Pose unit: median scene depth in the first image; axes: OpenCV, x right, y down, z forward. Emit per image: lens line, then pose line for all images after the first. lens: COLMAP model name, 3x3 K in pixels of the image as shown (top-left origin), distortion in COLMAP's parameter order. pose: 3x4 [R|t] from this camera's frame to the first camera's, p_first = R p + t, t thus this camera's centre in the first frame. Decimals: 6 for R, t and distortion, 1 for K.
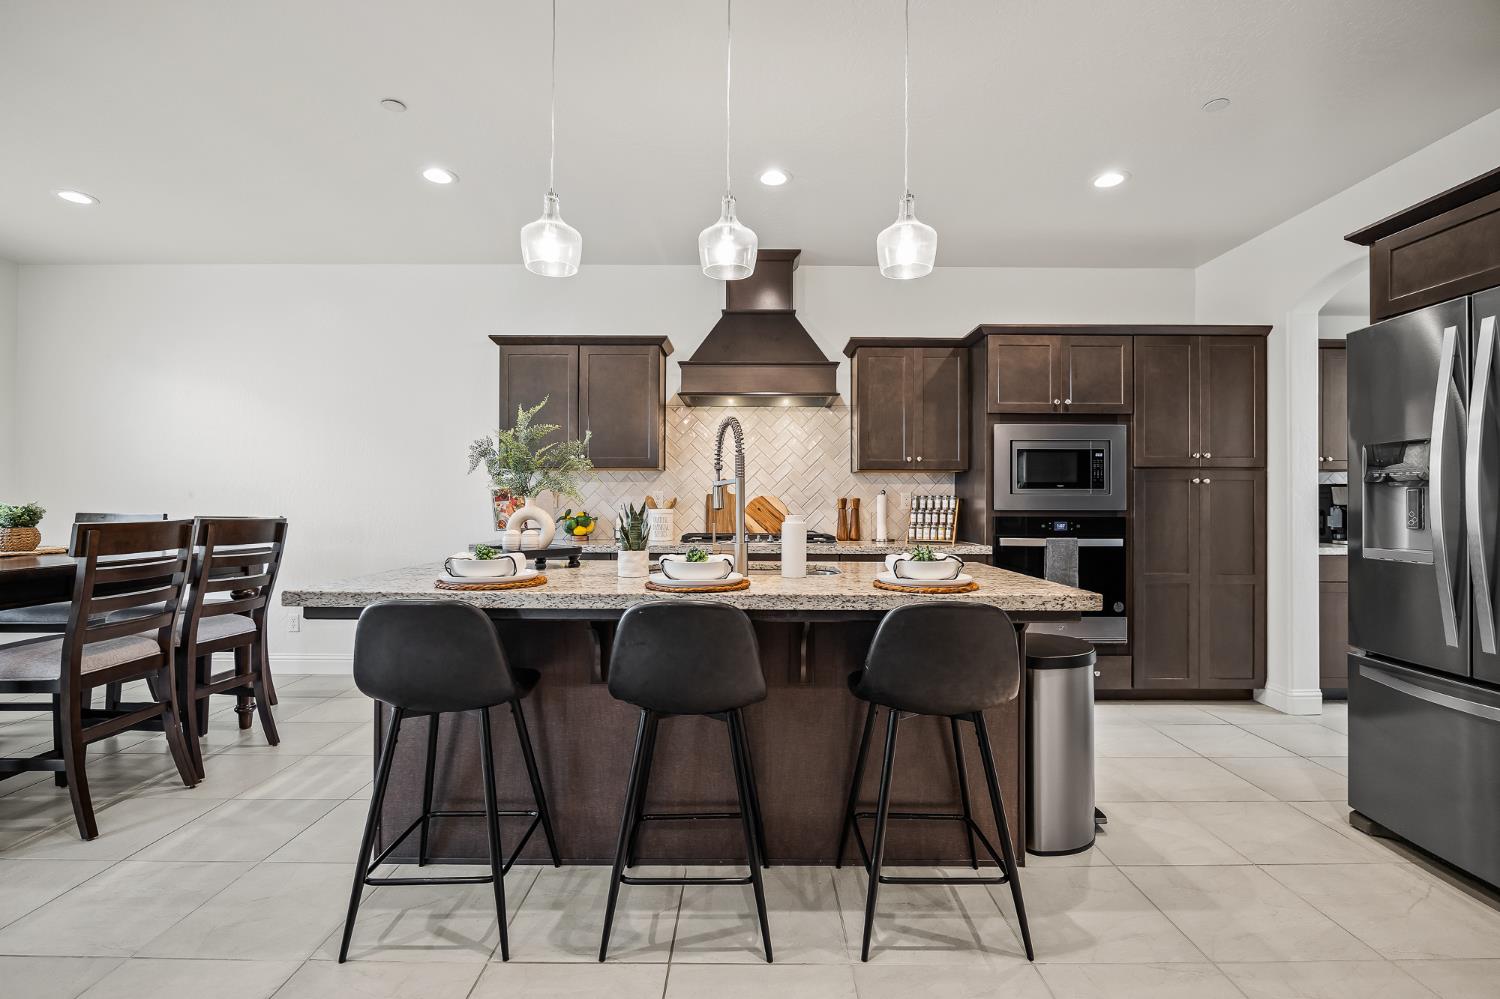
lens RADIAL K [[684.0, 0, 747.7], [0, 684.0, 498.2], [0, 0, 1]] dist [0.000346, 0.000007]
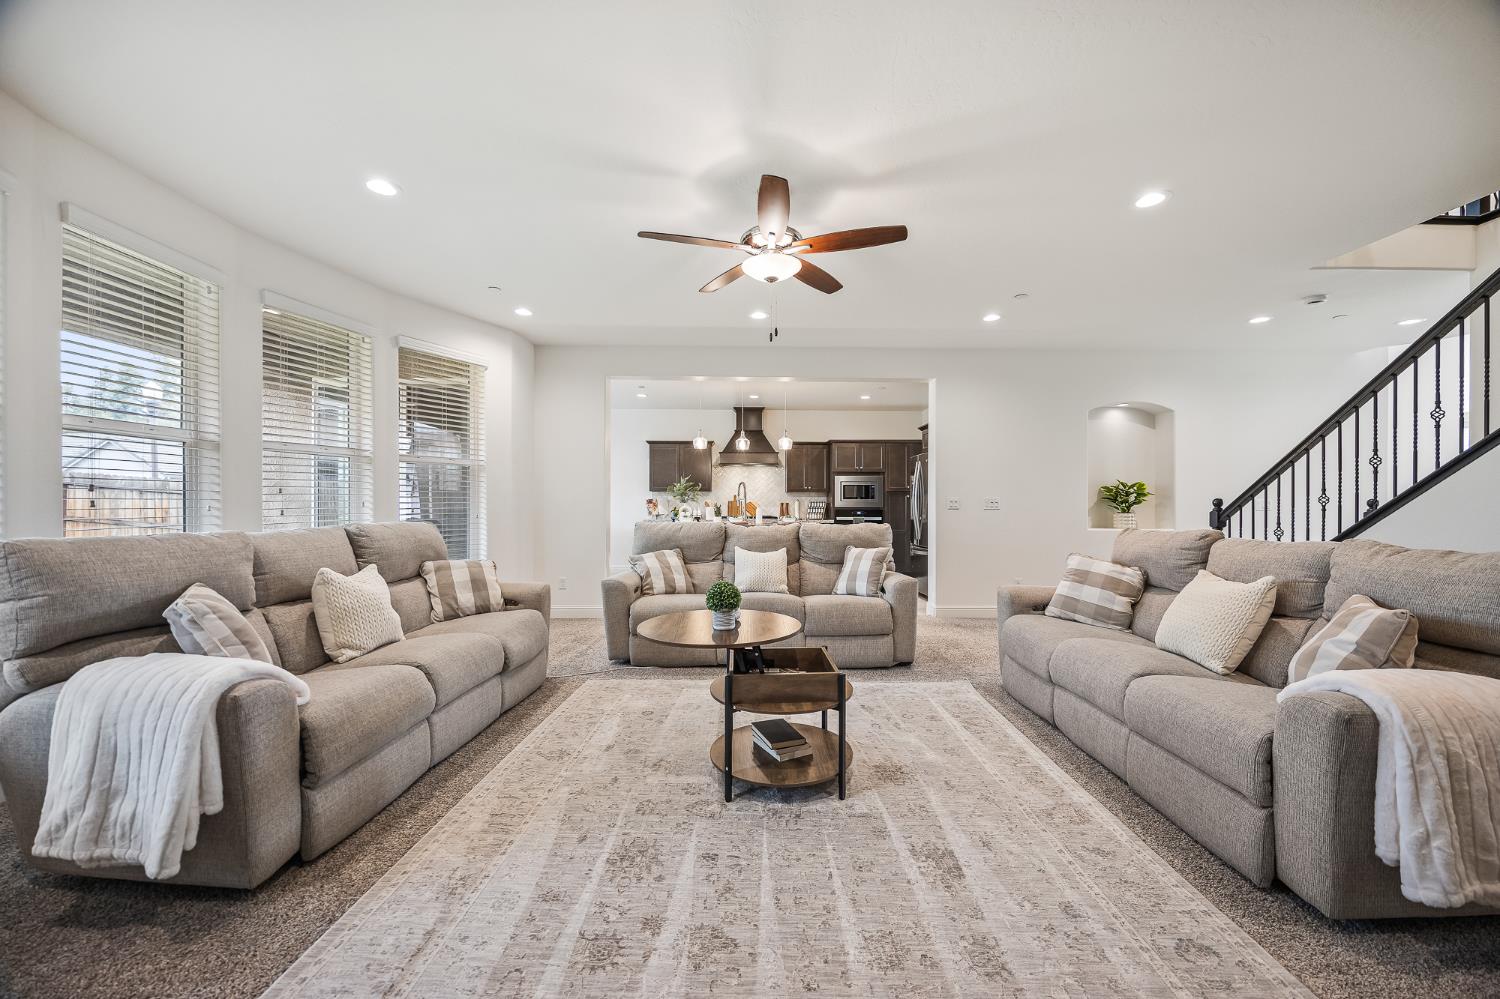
lens RADIAL K [[568.9, 0, 753.7], [0, 568.9, 499.9], [0, 0, 1]] dist [-0.004958, -0.000191]
pose [[0.999643, -0.000966, 0.026687, -0.023845], [0.001152, 0.999975, -0.006963, 0.004024], [-0.026679, 0.006991, 0.999620, -1.187889]]
